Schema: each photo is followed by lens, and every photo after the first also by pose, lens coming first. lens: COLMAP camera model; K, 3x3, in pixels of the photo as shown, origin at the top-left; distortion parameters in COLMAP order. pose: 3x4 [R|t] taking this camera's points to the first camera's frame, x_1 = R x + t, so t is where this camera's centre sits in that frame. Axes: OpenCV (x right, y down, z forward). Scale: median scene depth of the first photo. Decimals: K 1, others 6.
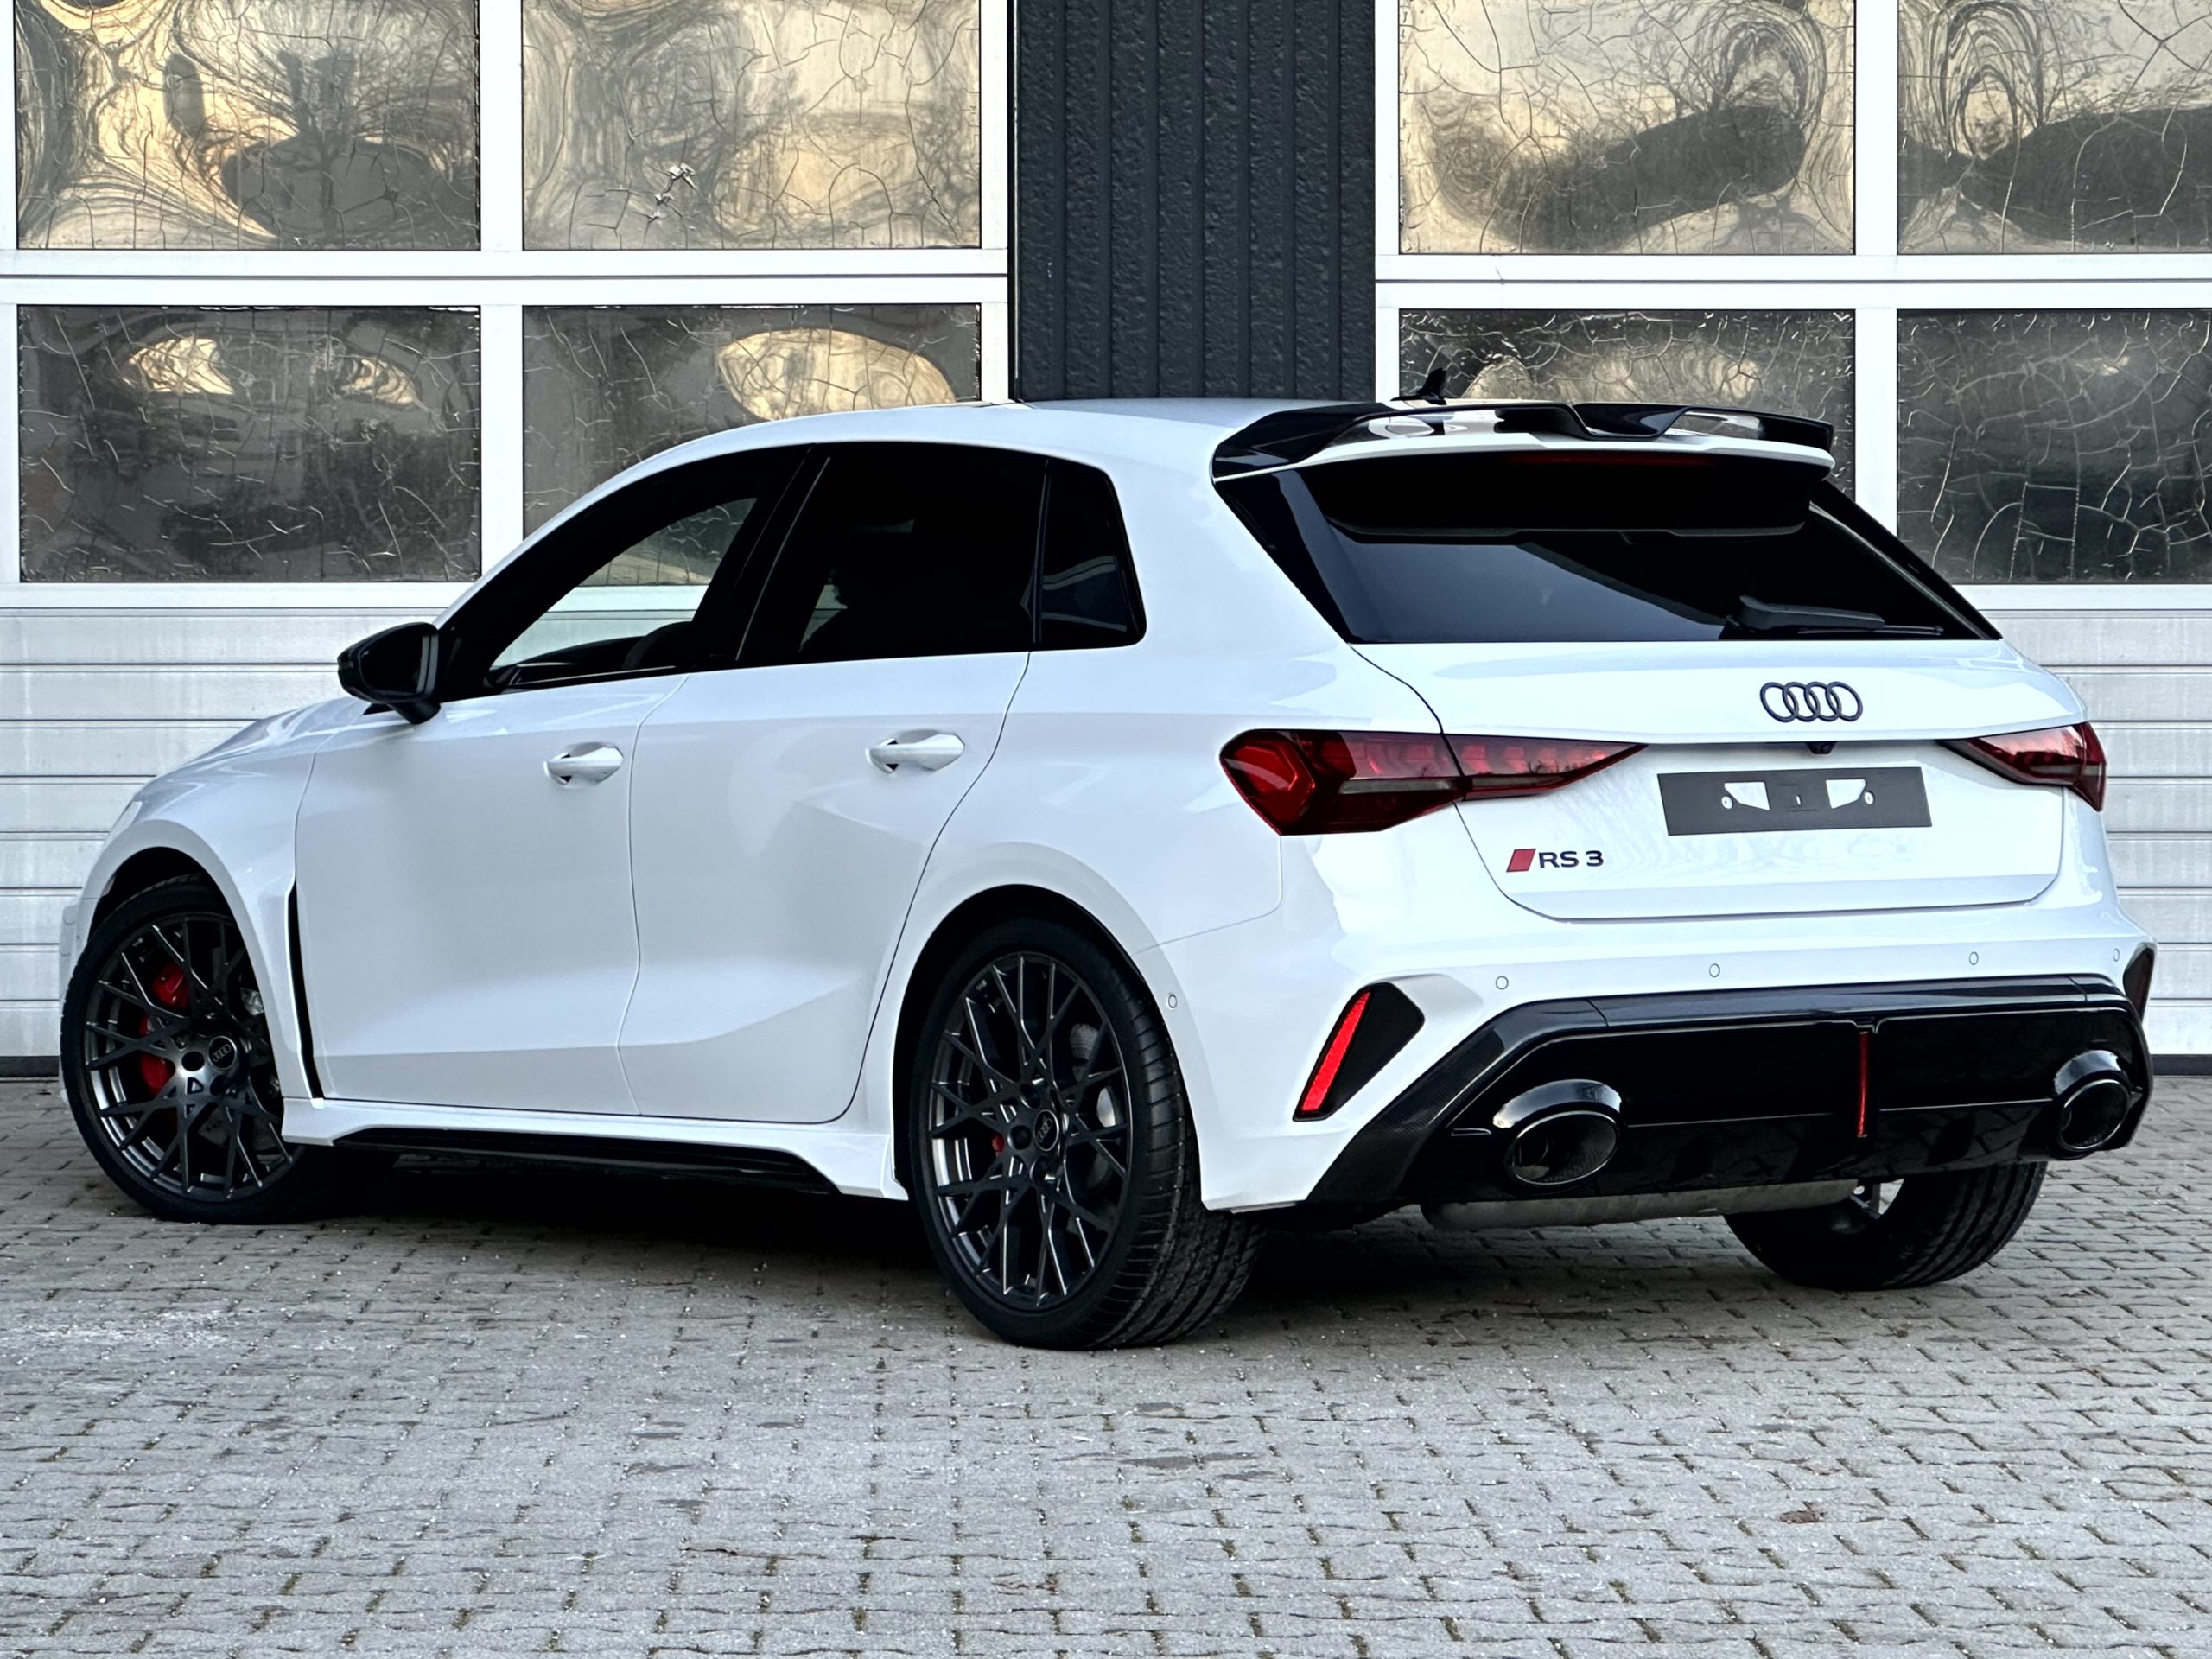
lens RADIAL K [[6462.6, 0, 988.0], [0, 6462.6, 760.8], [0, 0, 1]] dist [0.114508, 0.000000]
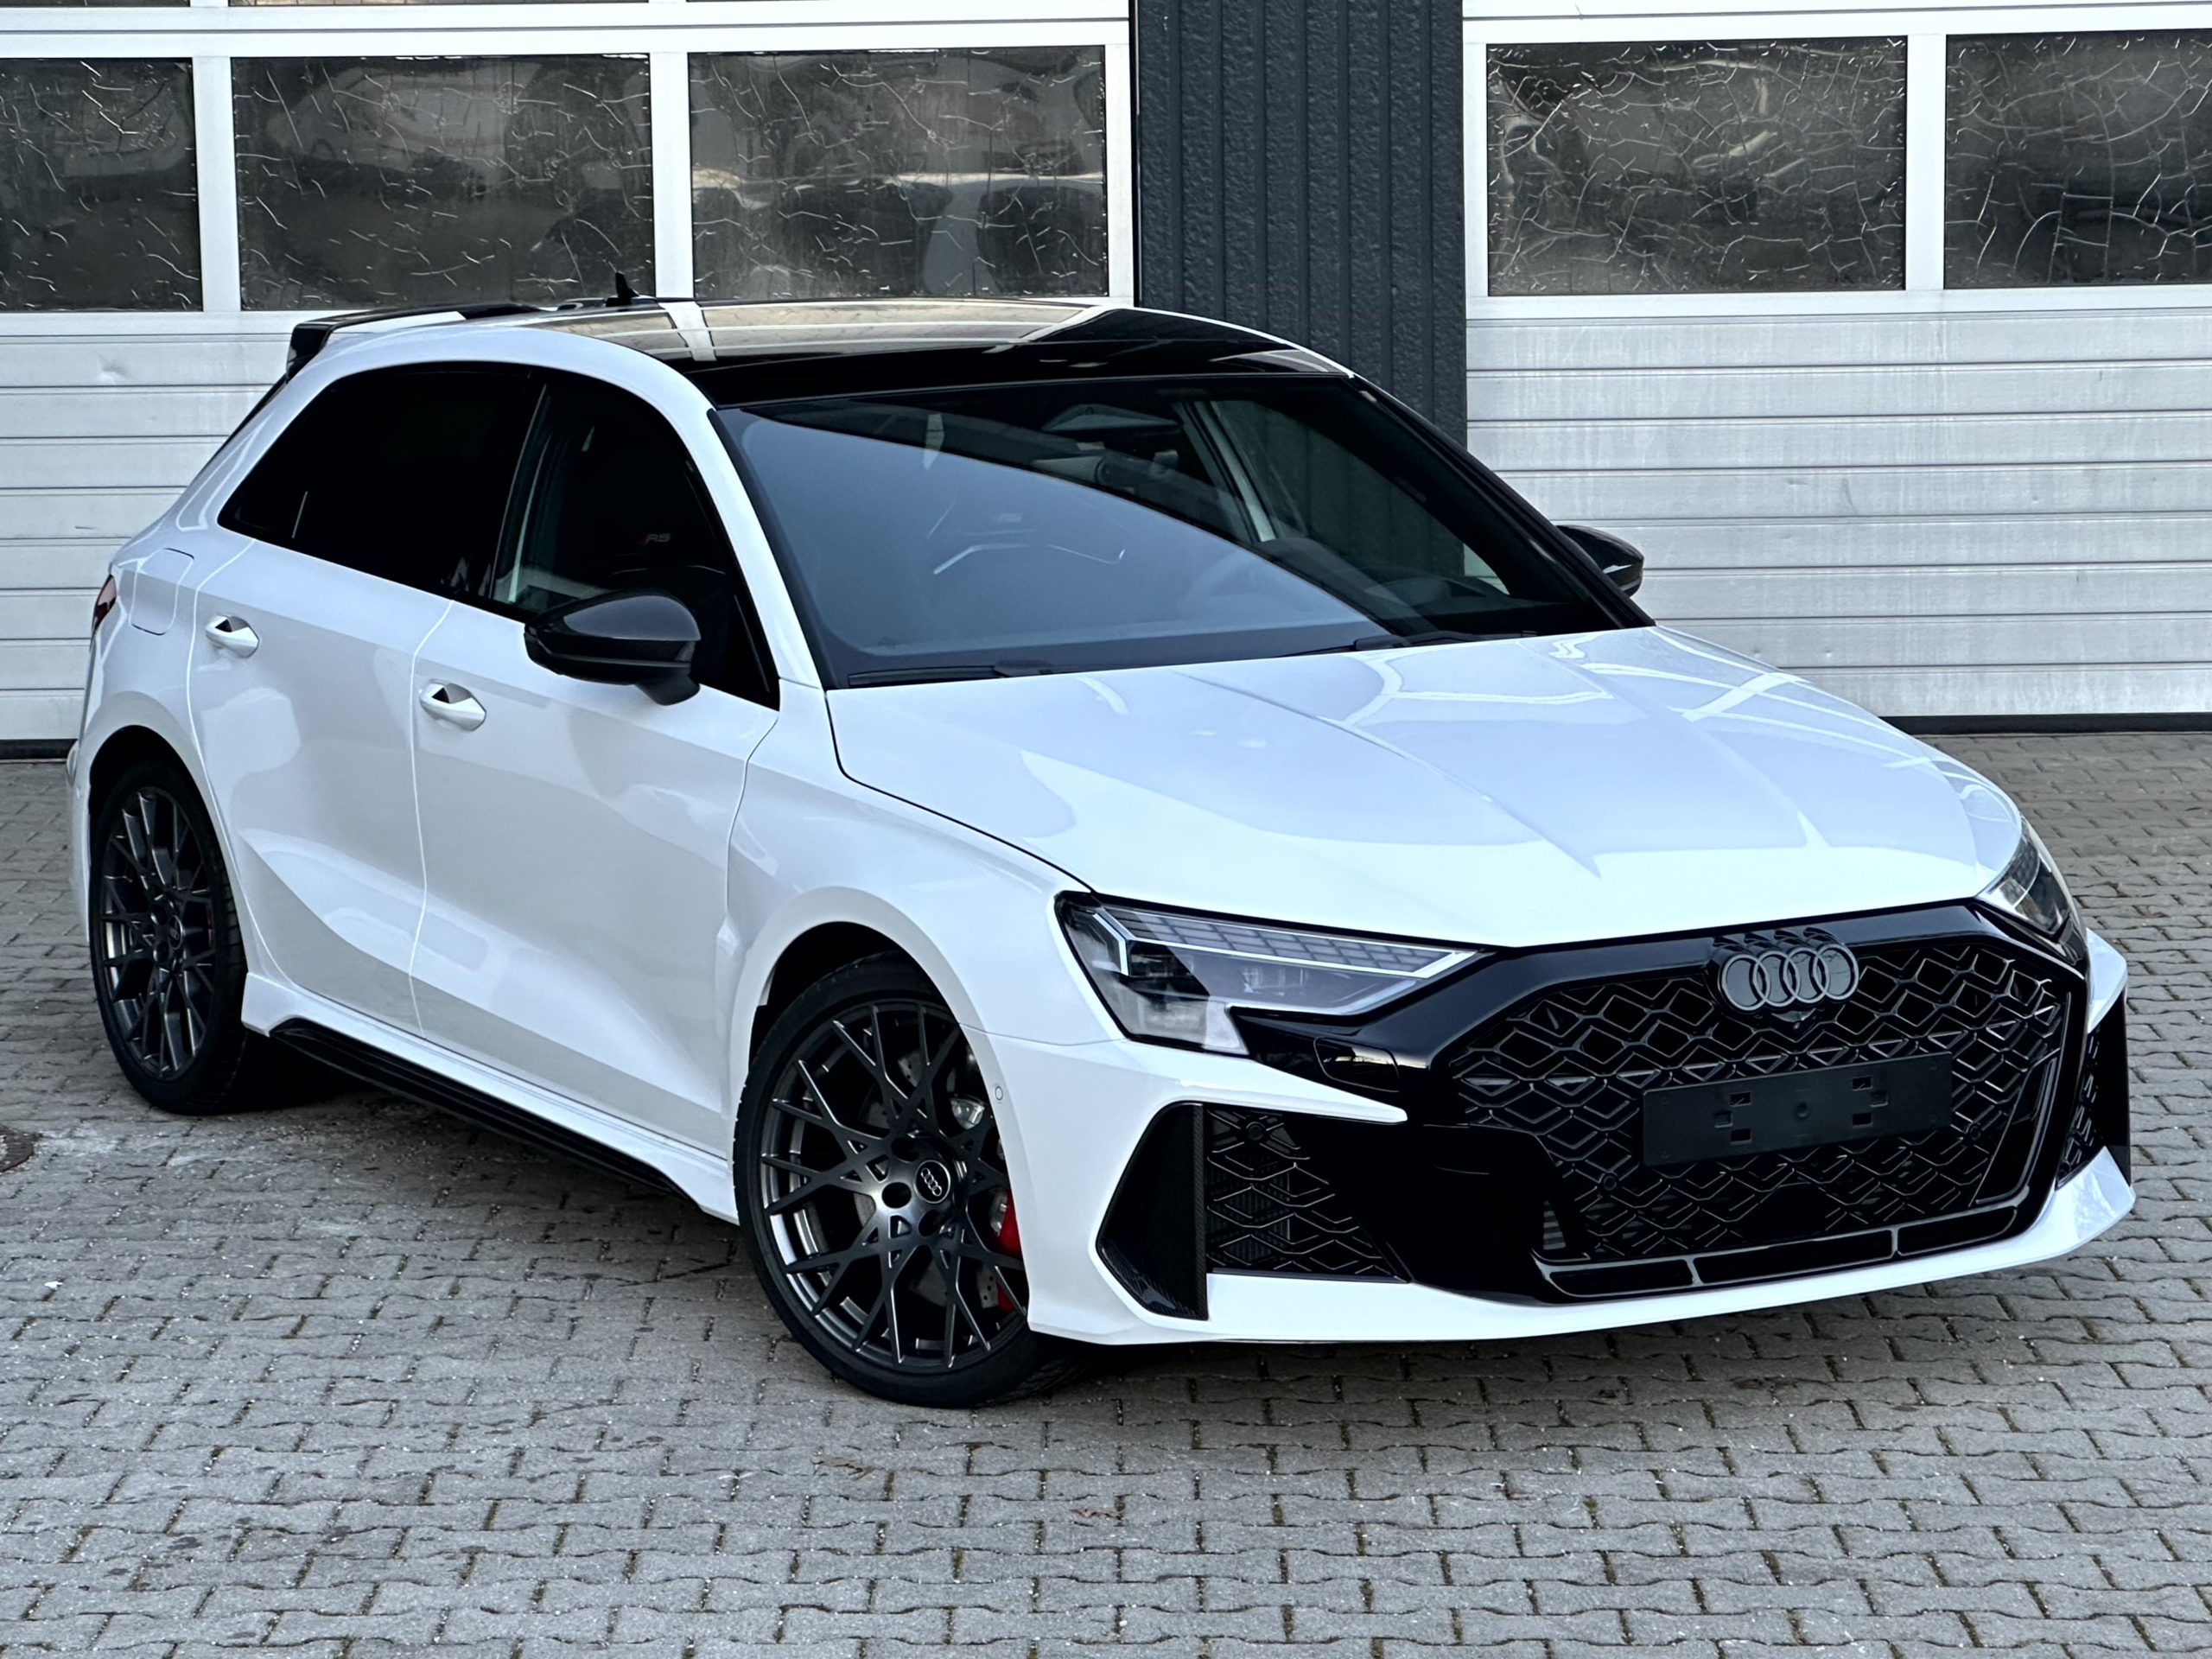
lens RADIAL K [[6271.5, 0, 967.9], [0, 6271.5, 792.5], [0, 0, 1]] dist [0.154723, 0.000000]
pose [[0.999333, -0.010094, -0.035109, 0.013278], [0.014189, 0.992864, 0.118405, -0.079449], [0.033663, -0.118824, 0.992344, -0.082165]]
